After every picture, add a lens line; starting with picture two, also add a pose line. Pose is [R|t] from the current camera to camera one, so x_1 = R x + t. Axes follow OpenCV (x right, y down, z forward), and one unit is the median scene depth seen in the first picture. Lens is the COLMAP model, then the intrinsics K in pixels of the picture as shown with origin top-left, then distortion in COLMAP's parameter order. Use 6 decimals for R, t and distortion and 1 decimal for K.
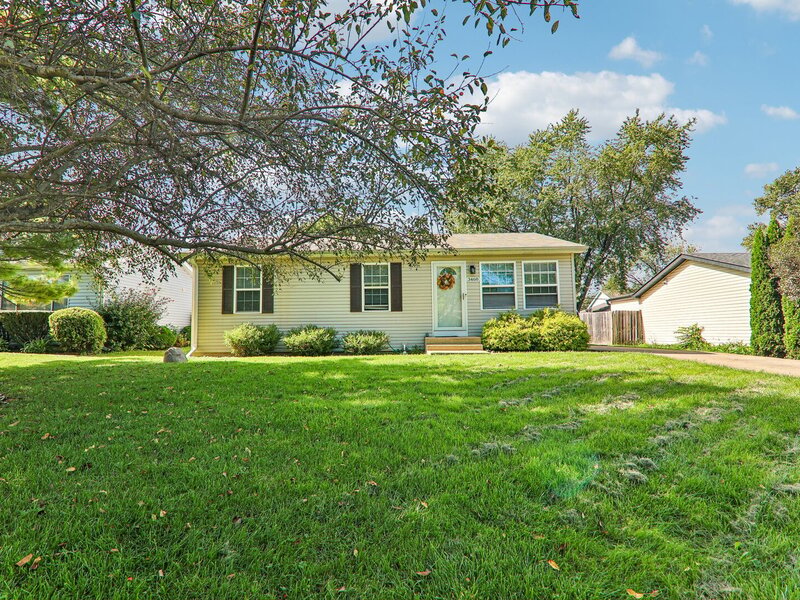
lens RADIAL K [[412.4, 0, 396.6], [0, 412.4, 301.1], [0, 0, 1]] dist [-0.029287, -0.000699]
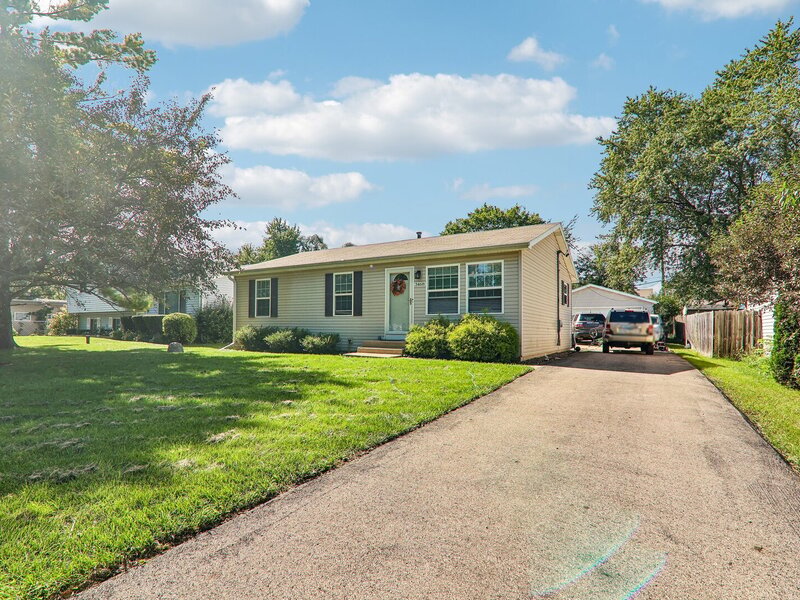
lens RADIAL K [[412.4, 0, 399.0], [0, 412.4, 302.1], [0, 0, 1]] dist [-0.029287, -0.000699]
pose [[0.883233, -0.014114, -0.468723, 0.611998], [0.018717, 0.999811, 0.005163, -0.014986], [0.468562, -0.013333, 0.883330, 0.085280]]
